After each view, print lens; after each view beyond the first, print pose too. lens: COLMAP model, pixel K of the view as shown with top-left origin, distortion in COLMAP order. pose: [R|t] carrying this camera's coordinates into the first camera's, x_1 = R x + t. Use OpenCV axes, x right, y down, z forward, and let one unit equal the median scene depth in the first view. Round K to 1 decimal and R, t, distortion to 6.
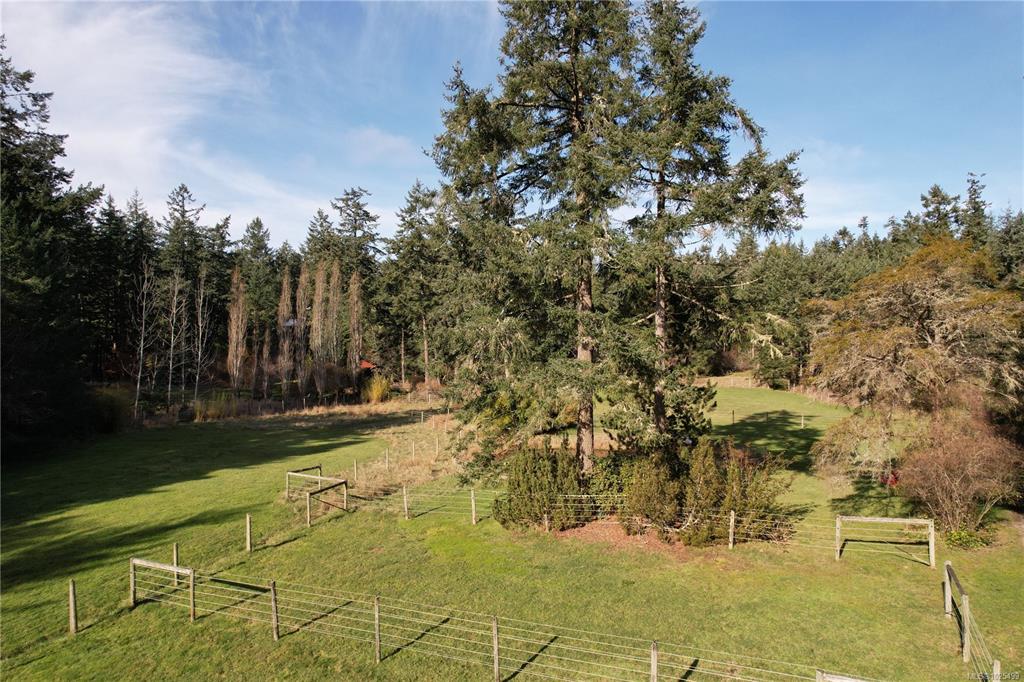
lens RADIAL K [[656.9, 0, 512.0], [0, 656.9, 341.0], [0, 0, 1]] dist [-0.060727, 0.057334]
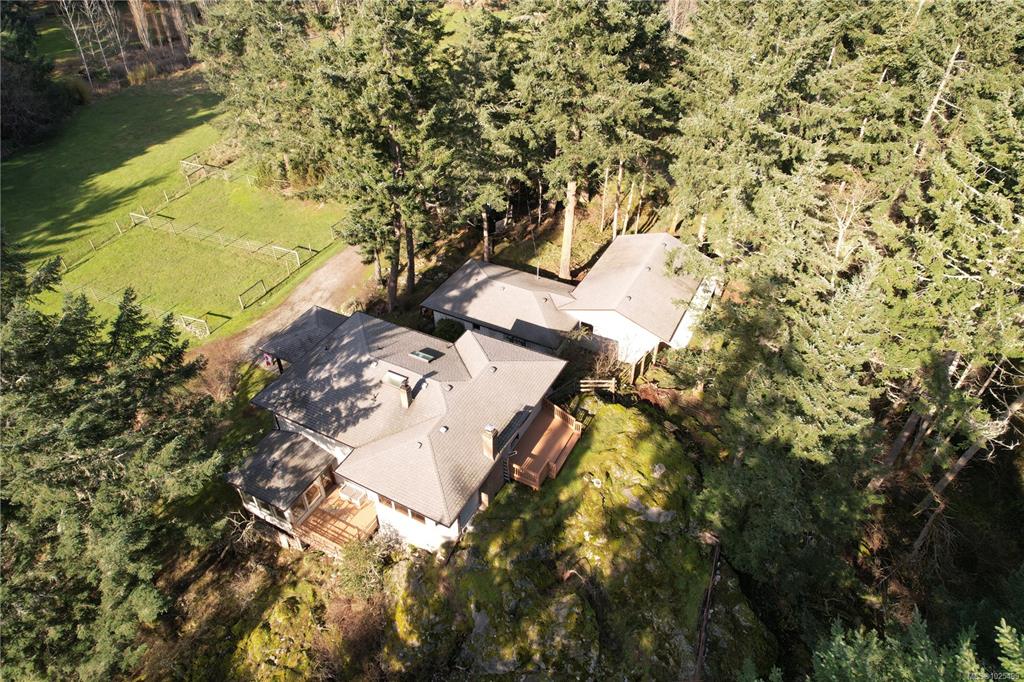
lens RADIAL K [[656.9, 0, 512.0], [0, 656.9, 341.0], [0, 0, 1]] dist [-0.060727, 0.057334]
pose [[0.999756, -0.002707, 0.021912, 0.371591], [-0.011829, 0.772311, 0.635135, -0.367316], [-0.018642, -0.635239, 0.772090, -0.577289]]
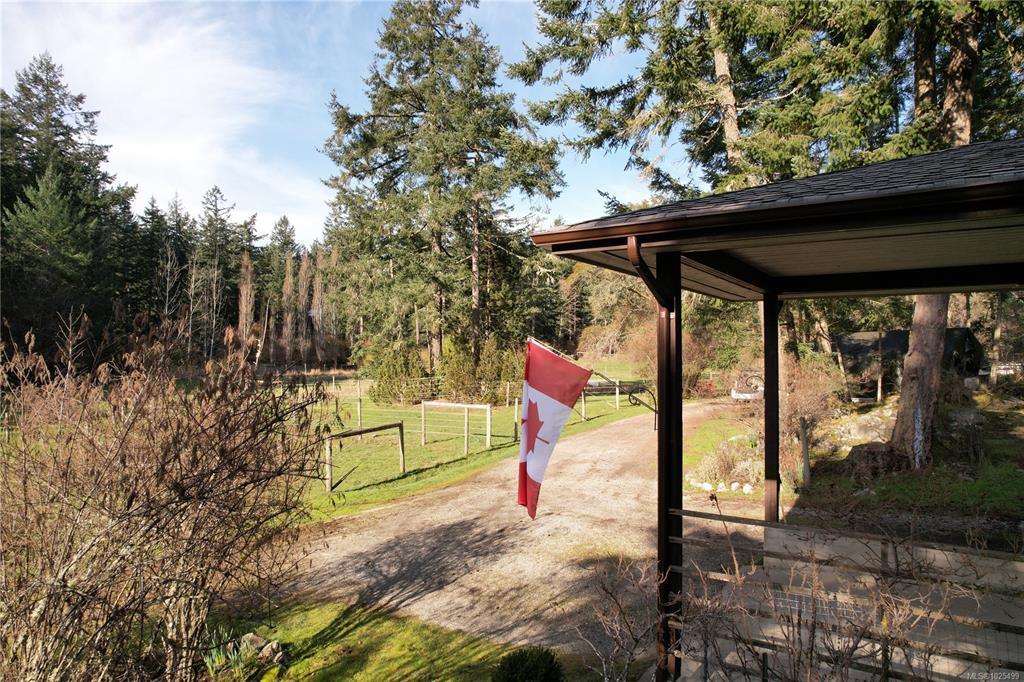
lens RADIAL K [[656.9, 0, 512.0], [0, 656.9, 341.0], [0, 0, 1]] dist [-0.060727, 0.057334]
pose [[0.997769, -0.003689, -0.066659, 0.146324], [0.003641, 0.999993, -0.000848, 0.054820], [0.066662, 0.000604, 0.997775, -0.166133]]
